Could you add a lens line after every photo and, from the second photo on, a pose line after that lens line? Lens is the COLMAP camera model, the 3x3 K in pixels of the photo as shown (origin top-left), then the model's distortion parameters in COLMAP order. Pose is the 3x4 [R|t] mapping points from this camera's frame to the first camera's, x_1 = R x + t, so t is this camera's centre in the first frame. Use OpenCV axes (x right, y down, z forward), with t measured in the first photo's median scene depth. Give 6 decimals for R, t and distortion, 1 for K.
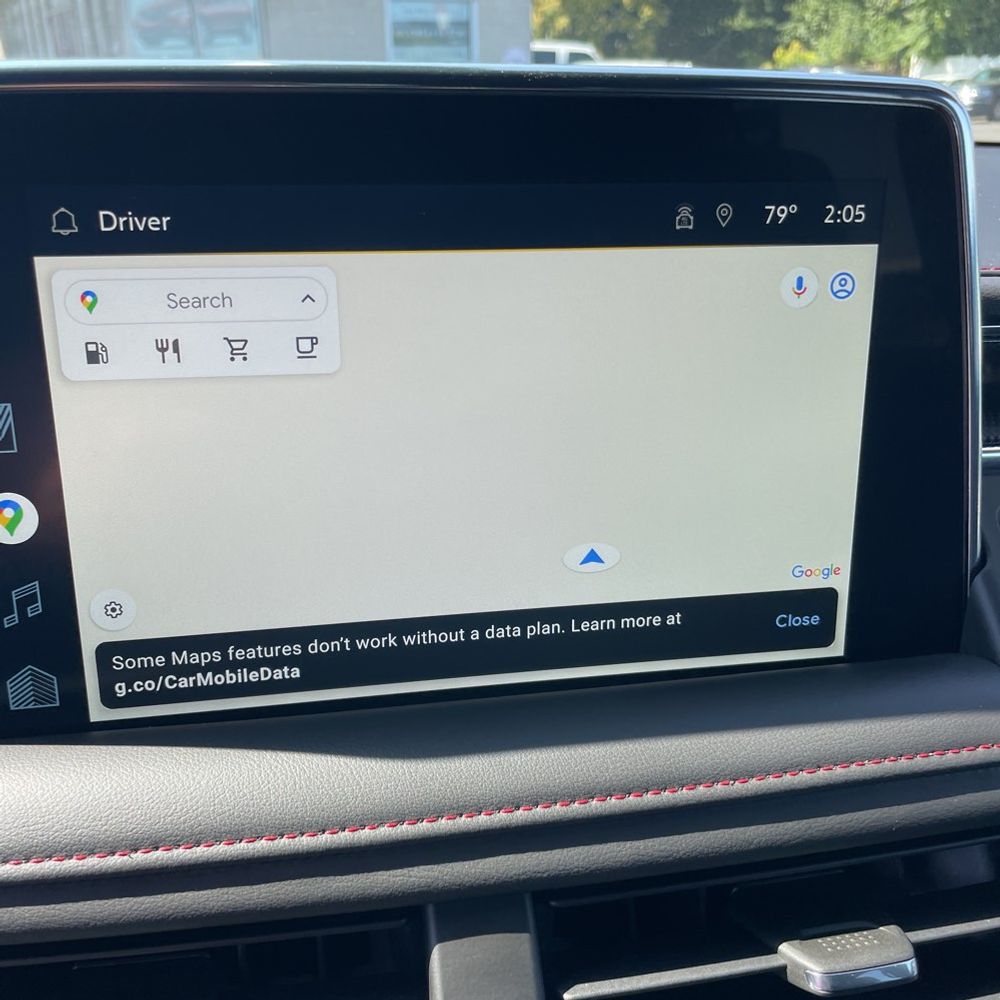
lens RADIAL K [[1020.4, 0, 500.0], [0, 1020.4, 500.0], [0, 0, 1]] dist [0.072780, -0.099388]
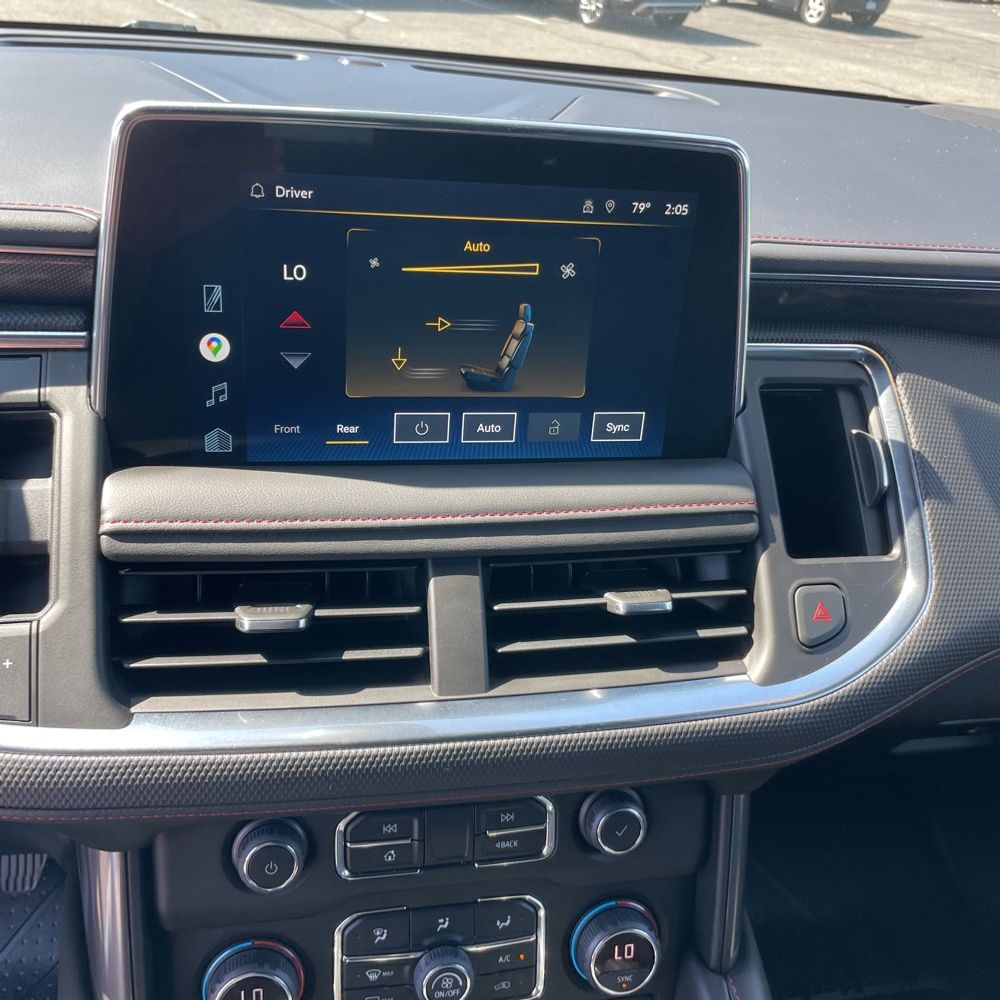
lens RADIAL K [[1020.4, 0, 500.0], [0, 1020.4, 500.0], [0, 0, 1]] dist [0.072780, -0.099388]
pose [[0.996630, 0.060861, 0.054997, -0.046920], [-0.068146, 0.987502, 0.142115, -0.008503], [-0.045660, -0.145384, 0.988321, -0.903176]]
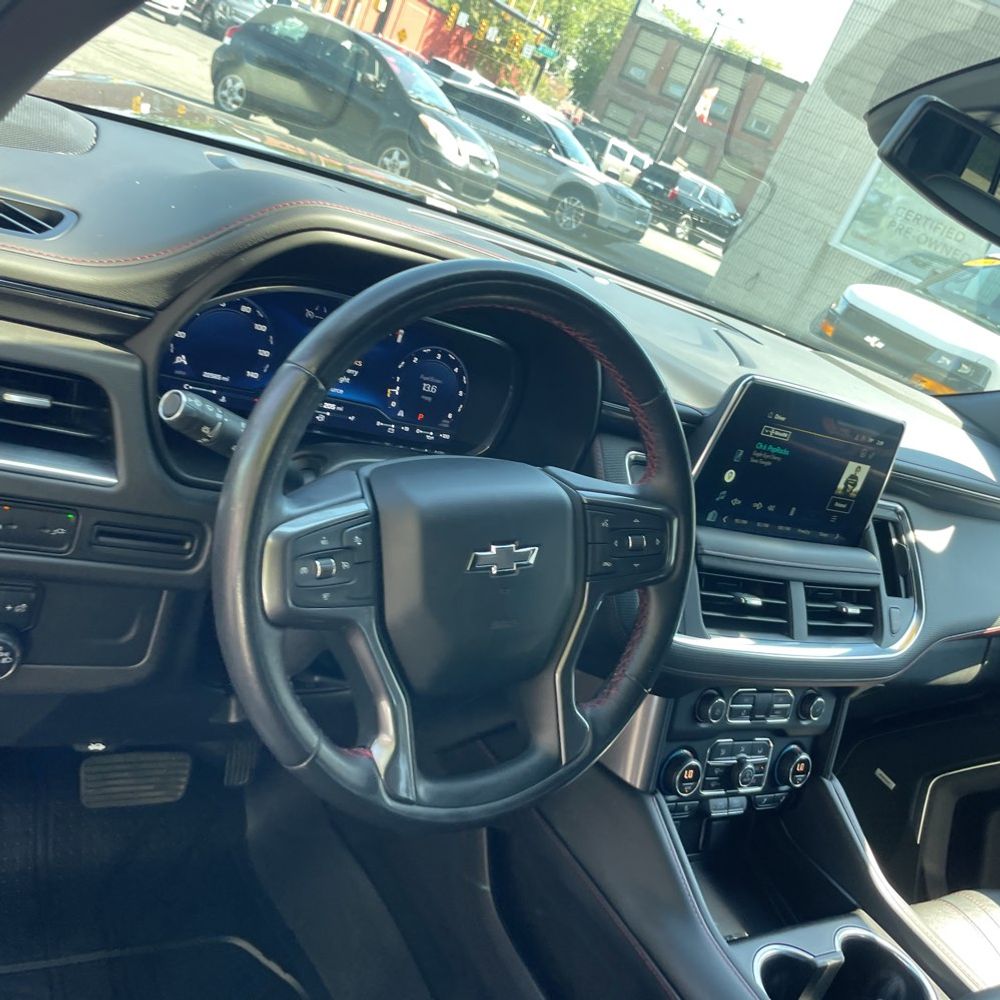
lens RADIAL K [[1020.4, 0, 500.0], [0, 1020.4, 500.0], [0, 0, 1]] dist [0.072780, -0.099388]
pose [[0.855485, 0.194597, 0.479873, -3.219759], [-0.254246, 0.965159, 0.061864, 0.093259], [-0.451115, -0.174929, 0.875154, -2.187691]]
